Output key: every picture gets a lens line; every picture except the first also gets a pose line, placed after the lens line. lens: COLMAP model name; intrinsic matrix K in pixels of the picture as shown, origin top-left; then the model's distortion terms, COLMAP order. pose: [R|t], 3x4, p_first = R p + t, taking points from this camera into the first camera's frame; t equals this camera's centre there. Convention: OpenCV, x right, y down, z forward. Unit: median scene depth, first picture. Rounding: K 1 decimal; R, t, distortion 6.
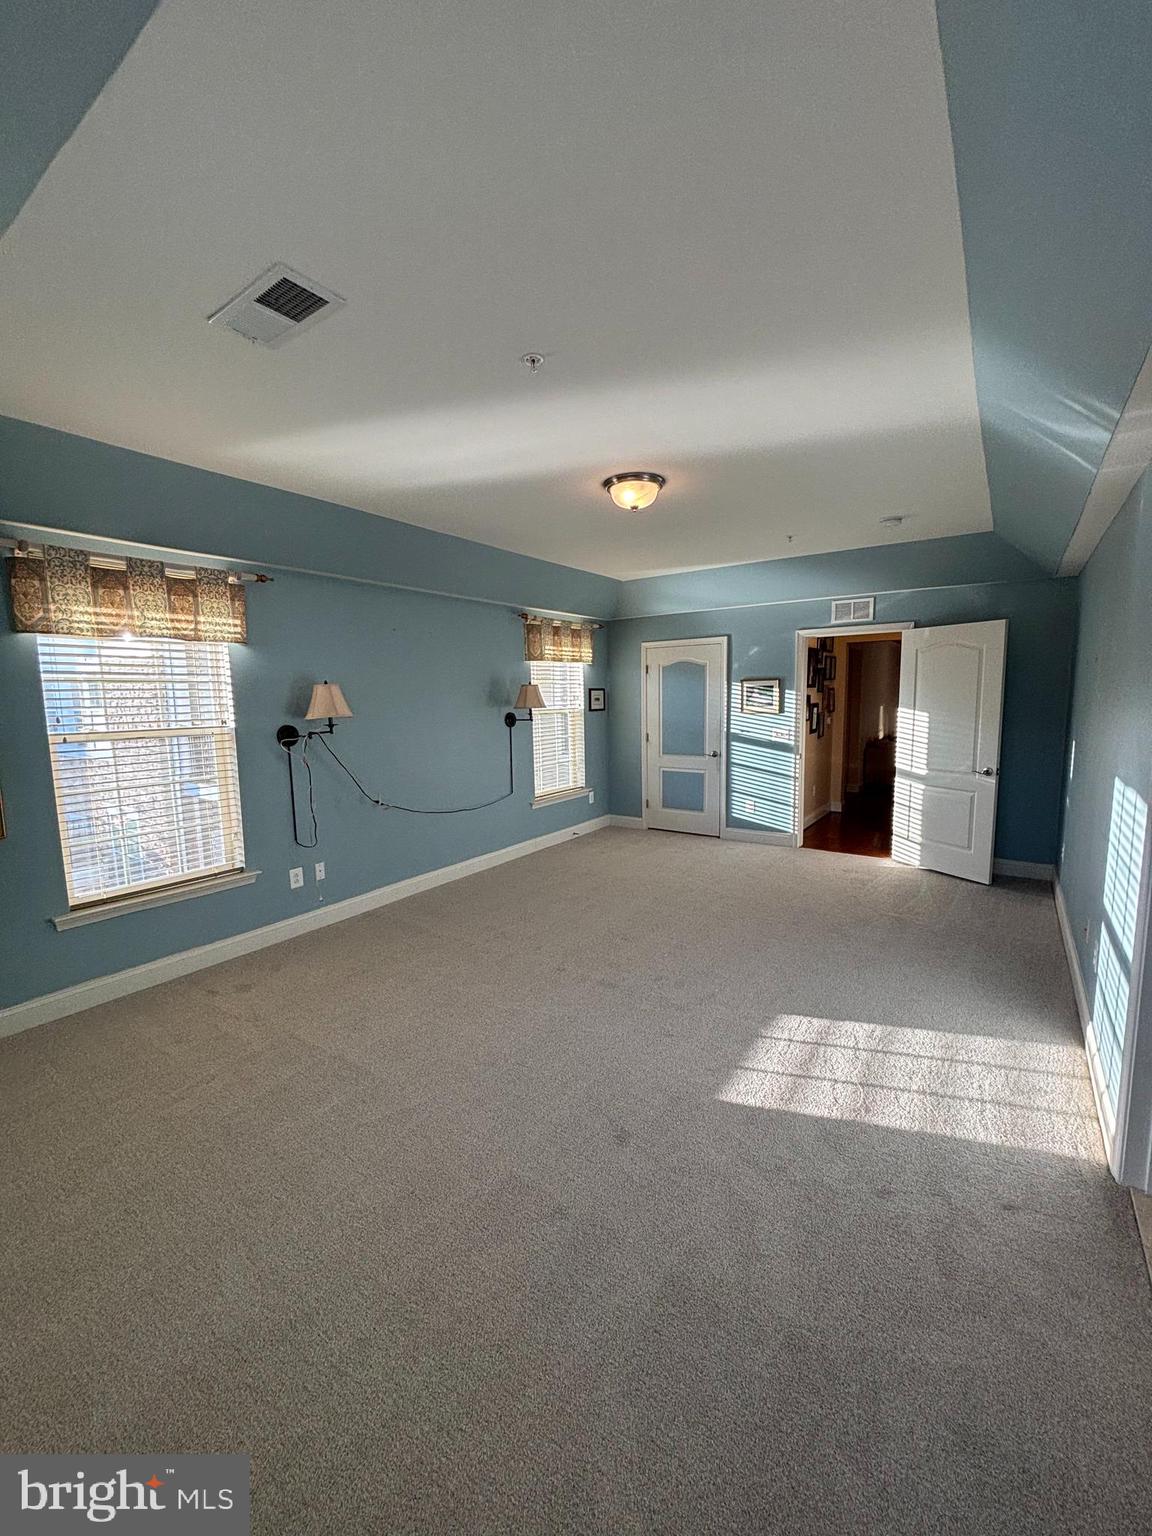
lens RADIAL K [[624.2, 0, 581.7], [0, 624.2, 769.3], [0, 0, 1]] dist [0.002258, -0.000372]
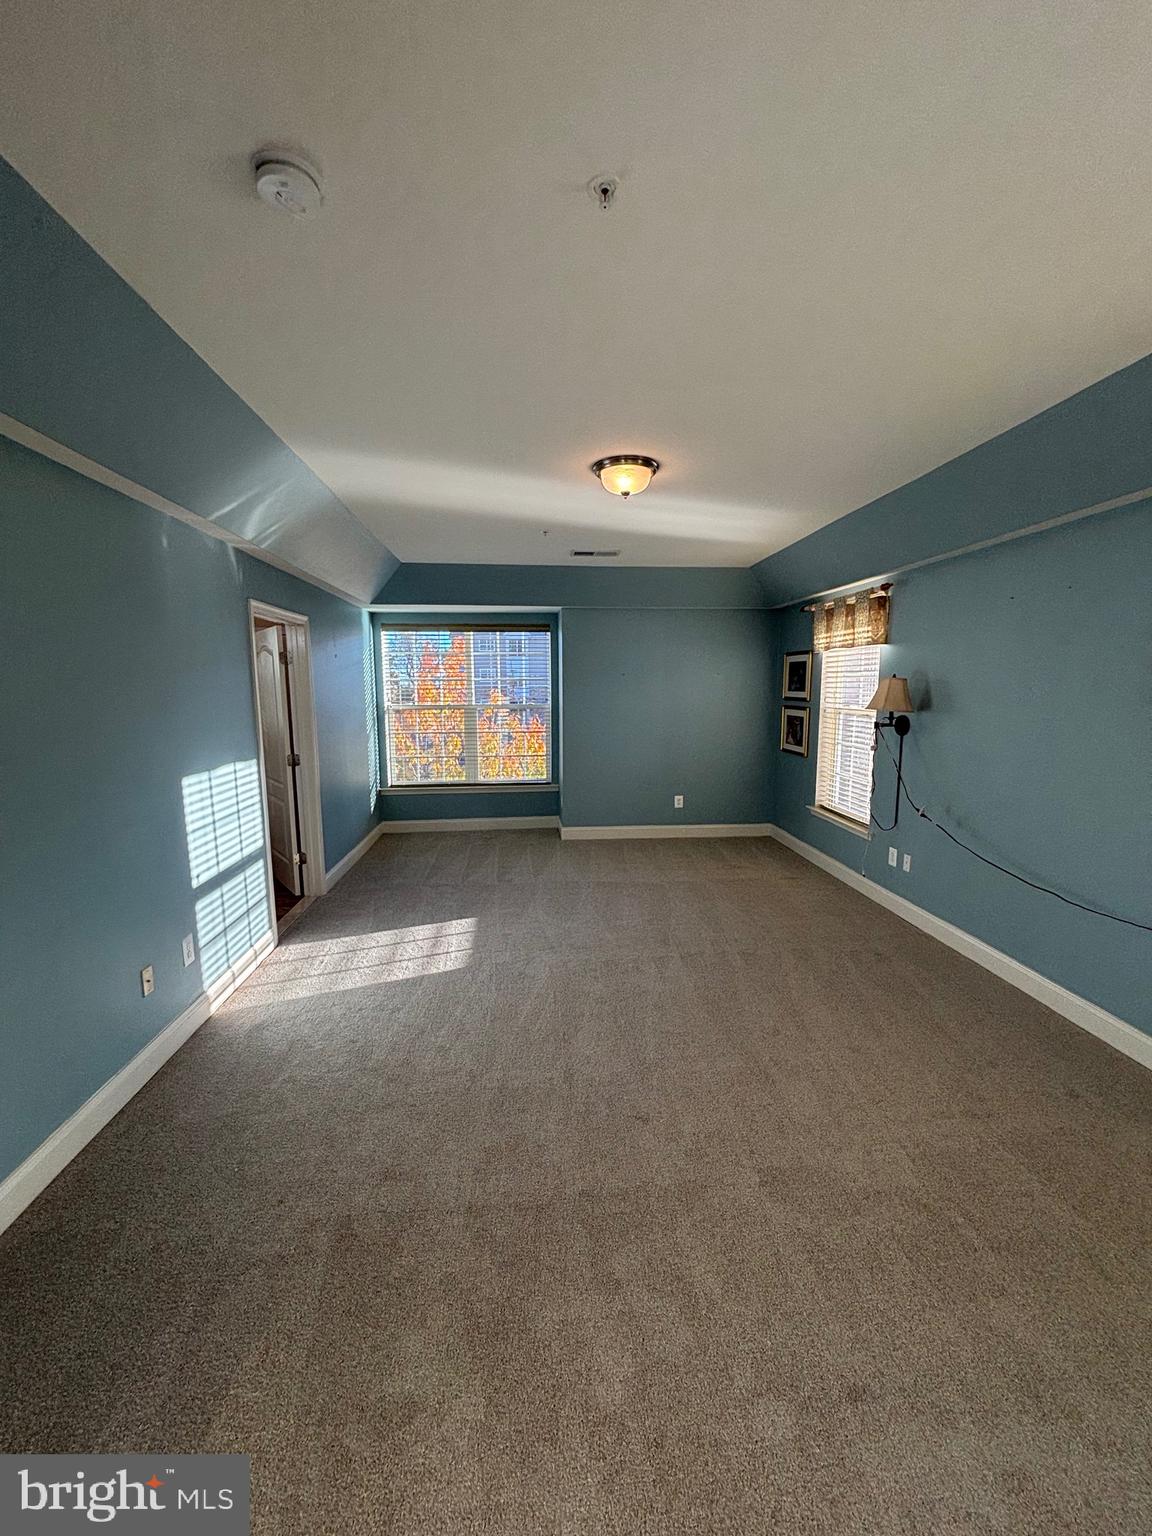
lens RADIAL K [[624.2, 0, 581.7], [0, 624.2, 769.3], [0, 0, 1]] dist [0.002258, -0.000372]
pose [[-0.769212, 0.111518, -0.629188, 0.748296], [-0.060360, 0.967570, 0.245287, -0.246870], [0.636137, 0.226655, -0.737534, 1.701976]]
